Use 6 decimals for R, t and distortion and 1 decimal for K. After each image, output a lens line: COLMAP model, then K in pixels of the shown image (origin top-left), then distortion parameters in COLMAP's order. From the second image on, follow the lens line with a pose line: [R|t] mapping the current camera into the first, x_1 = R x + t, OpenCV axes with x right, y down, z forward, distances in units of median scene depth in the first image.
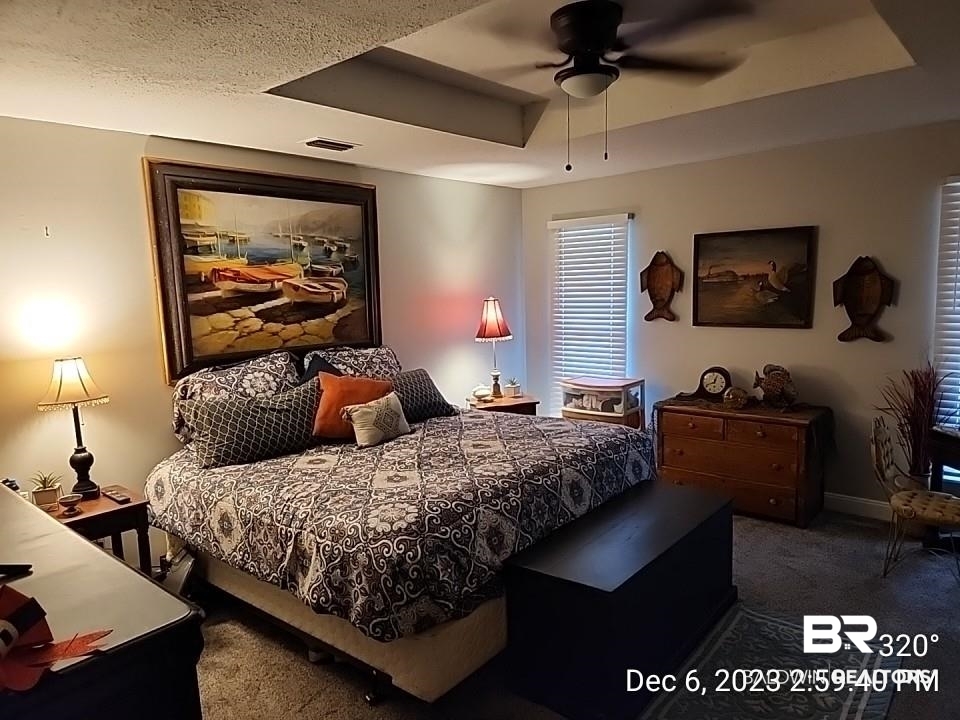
lens RADIAL K [[642.2, 0, 485.6], [0, 642.2, 363.2], [0, 0, 1]] dist [0.080447, -0.066846]
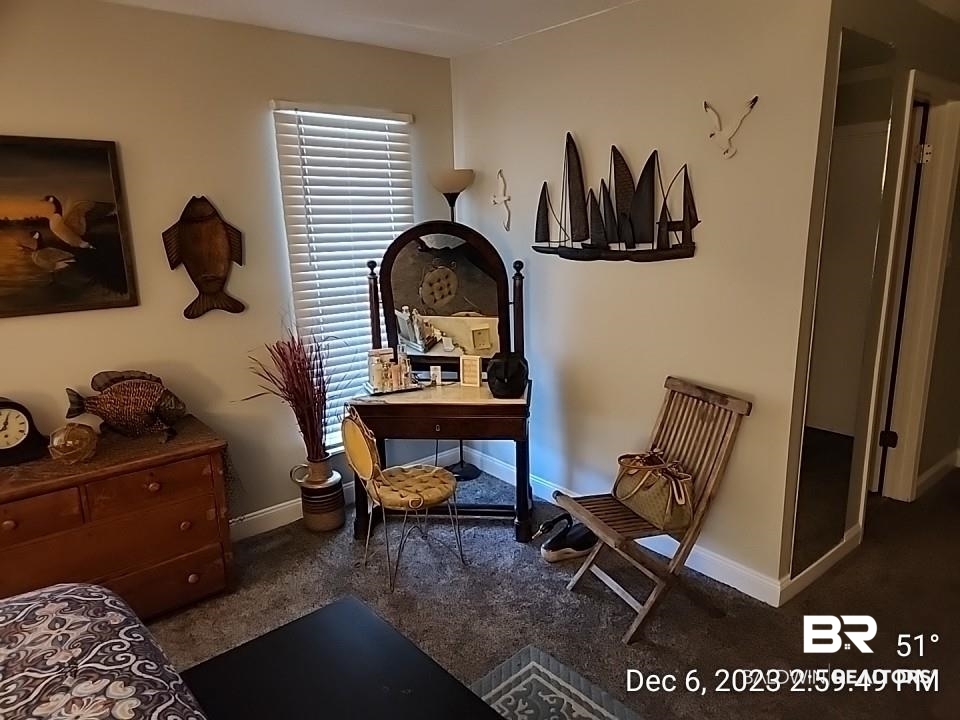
lens RADIAL K [[642.2, 0, 485.6], [0, 642.2, 363.2], [0, 0, 1]] dist [0.080447, -0.066846]
pose [[0.150988, -0.191309, 0.969847, -0.094080], [0.142183, 0.975096, 0.170209, -0.060982], [-0.978257, 0.112197, 0.174429, 0.576293]]
